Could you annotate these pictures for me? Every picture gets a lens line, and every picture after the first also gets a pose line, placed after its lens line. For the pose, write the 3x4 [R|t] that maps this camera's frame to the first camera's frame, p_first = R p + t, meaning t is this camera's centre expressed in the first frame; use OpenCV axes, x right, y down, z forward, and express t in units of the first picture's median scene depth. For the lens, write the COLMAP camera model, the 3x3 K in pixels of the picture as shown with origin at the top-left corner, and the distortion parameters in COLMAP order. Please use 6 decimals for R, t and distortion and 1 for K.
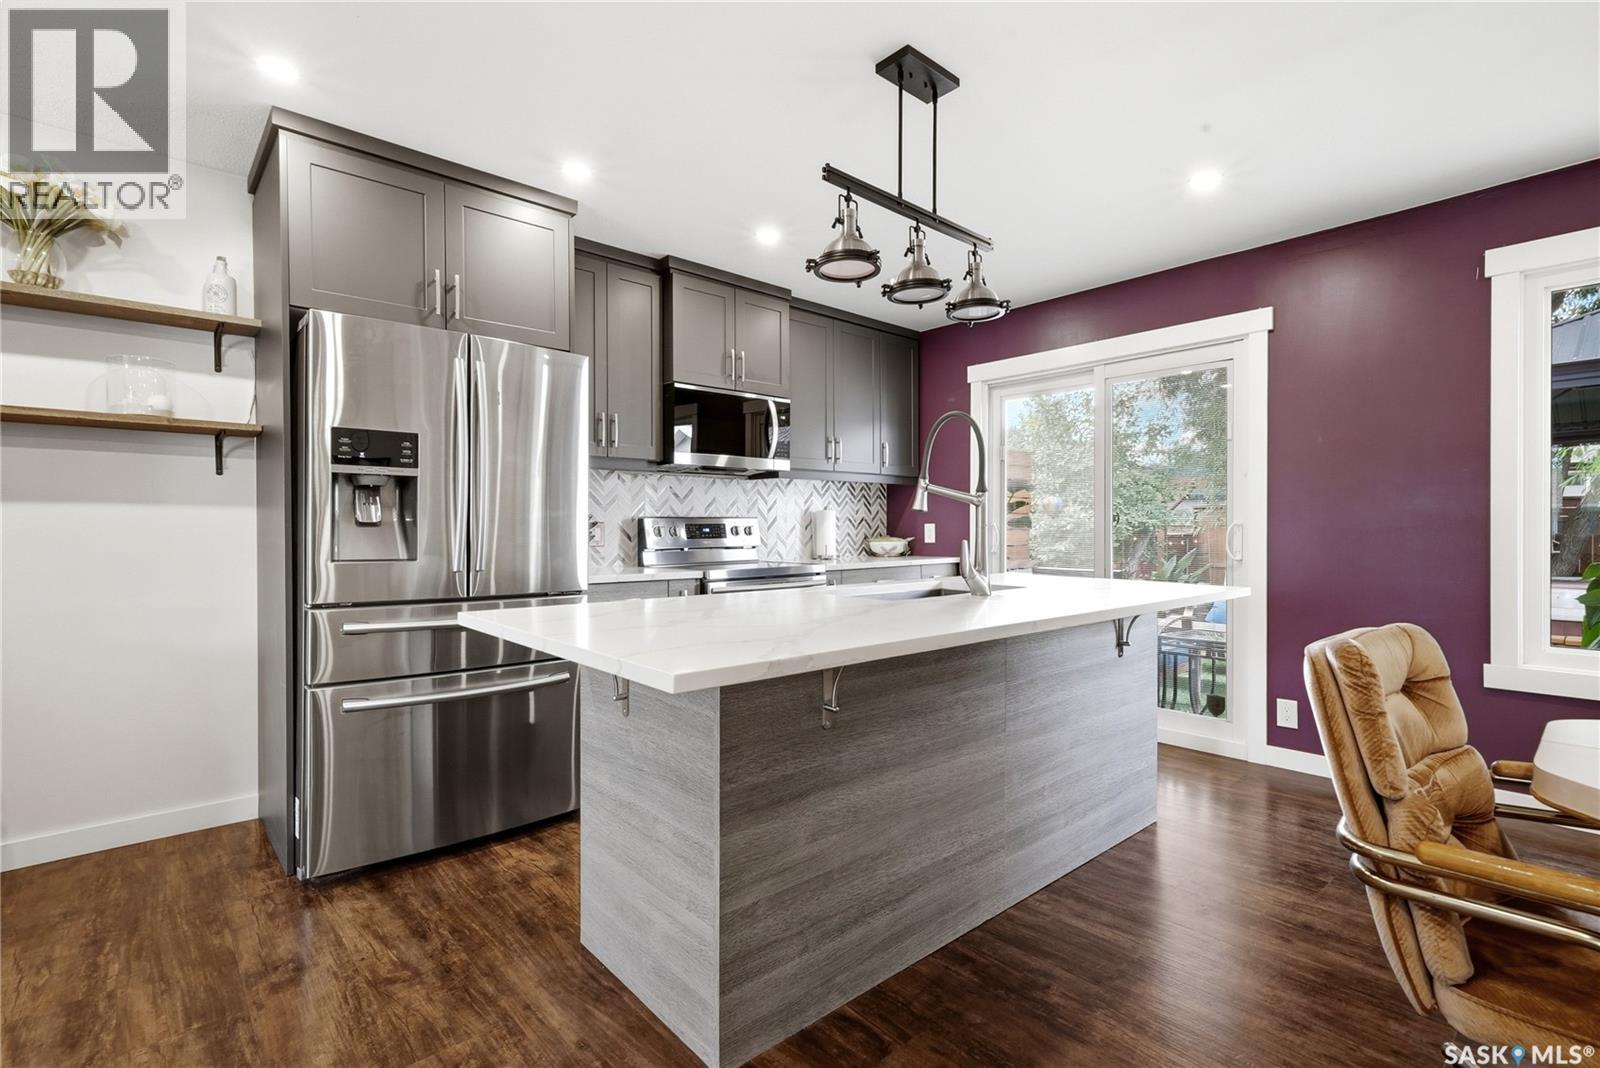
lens RADIAL K [[728.6, 0, 810.9], [0, 728.6, 534.4], [0, 0, 1]] dist [-0.002302, 0.000043]
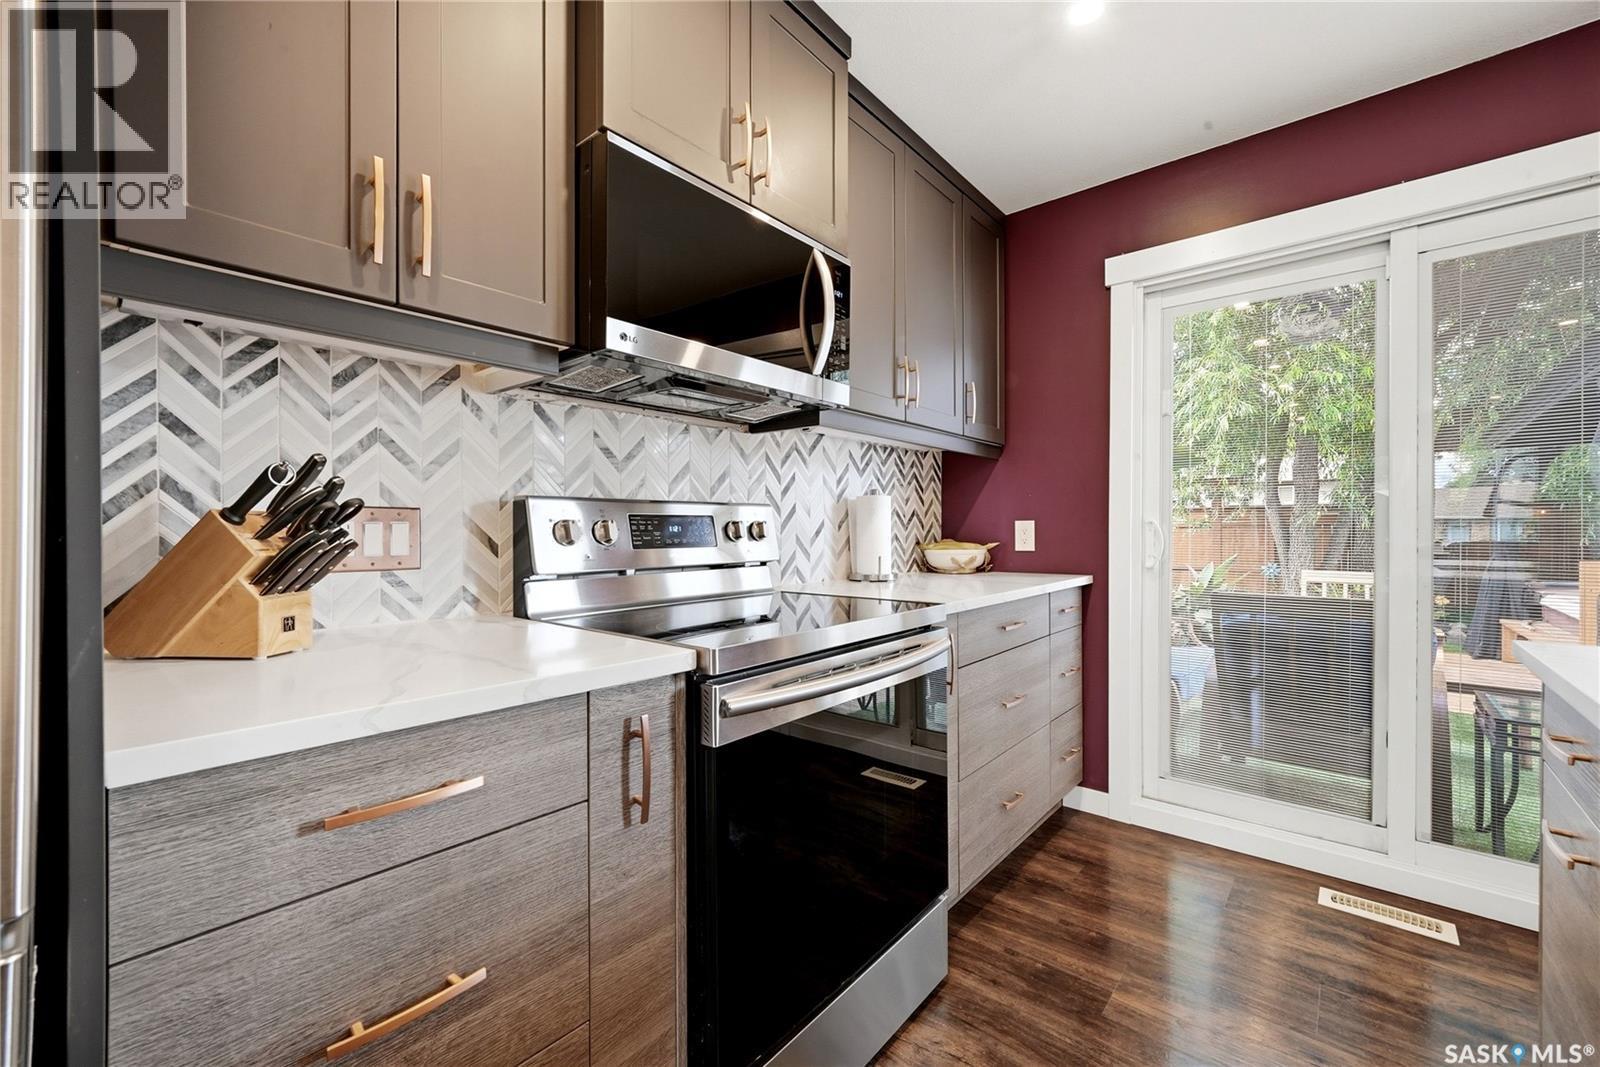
lens RADIAL K [[645.6, 0, 804.8], [0, 645.6, 536.2], [0, 0, 1]] dist [-0.003736, 0.000359]
pose [[0.992036, 0.001230, 0.125945, -0.111576], [-0.001356, 0.999999, 0.000913, -0.001869], [-0.125944, -0.001077, 0.992037, 0.574762]]
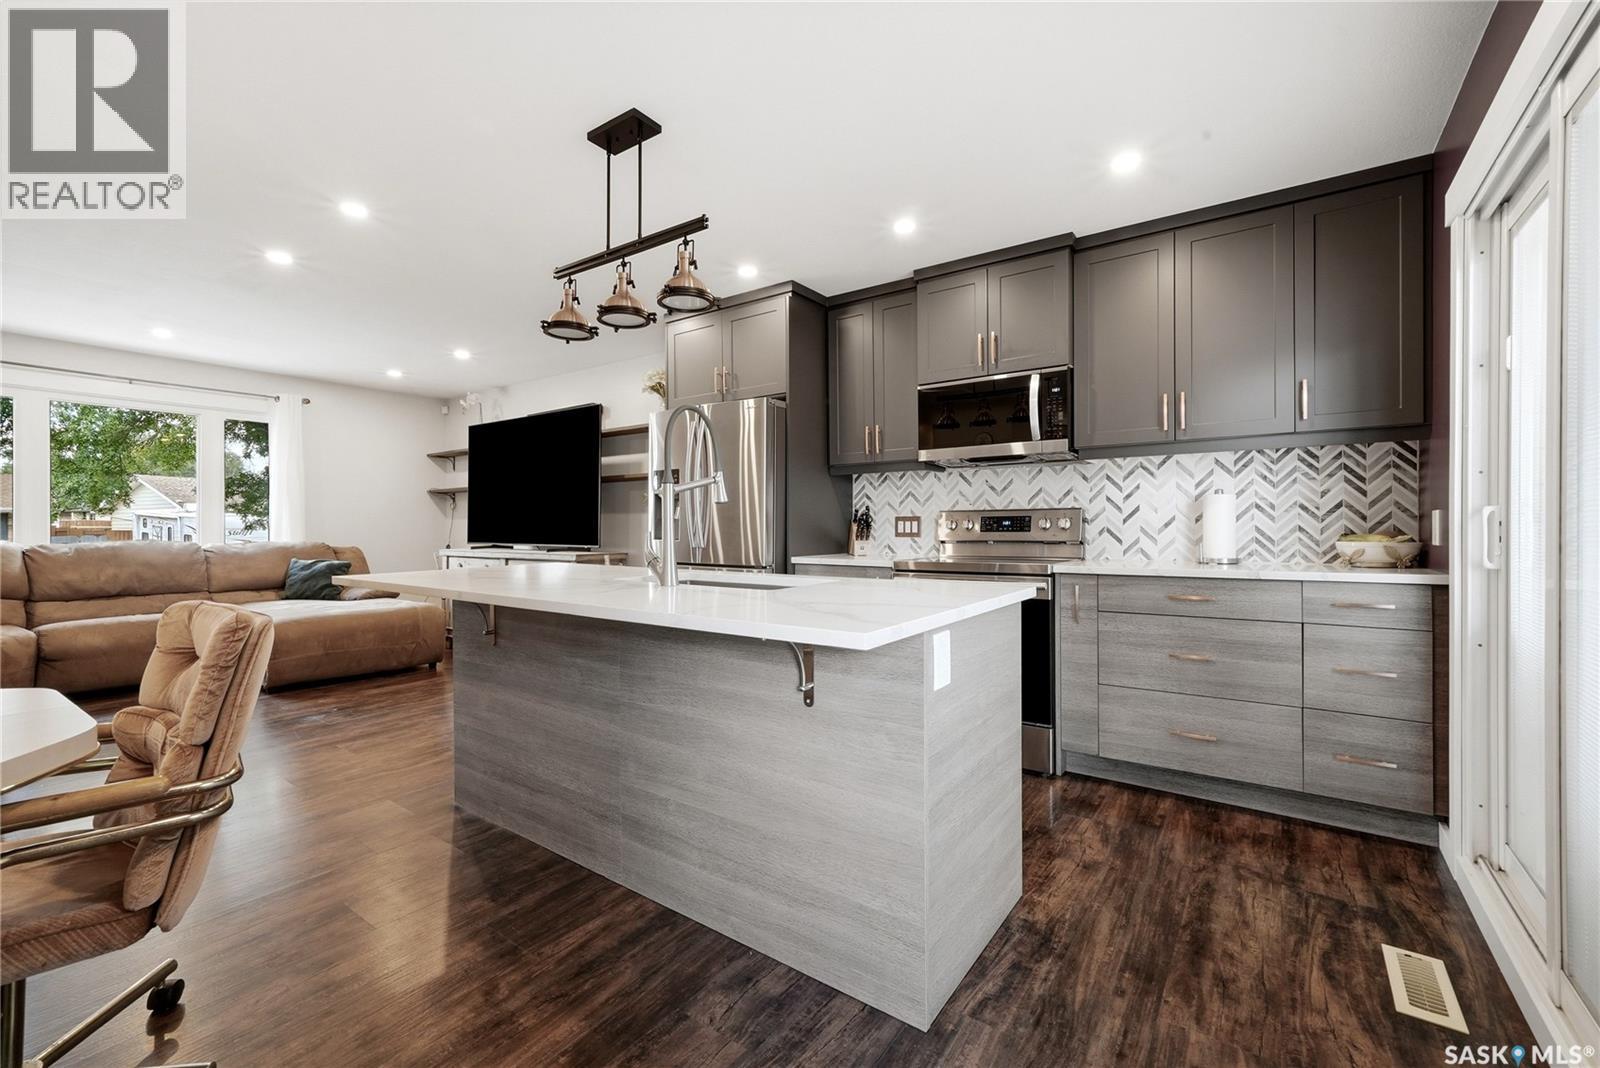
lens RADIAL K [[675.4, 0, 806.5], [0, 675.4, 532.6], [0, 0, 1]] dist [0.000289, 0.000003]
pose [[0.222862, 0.010354, -0.974795, 0.650624], [-0.005020, 0.999943, 0.009474, -0.000484], [0.974837, 0.002782, 0.222902, 0.535042]]
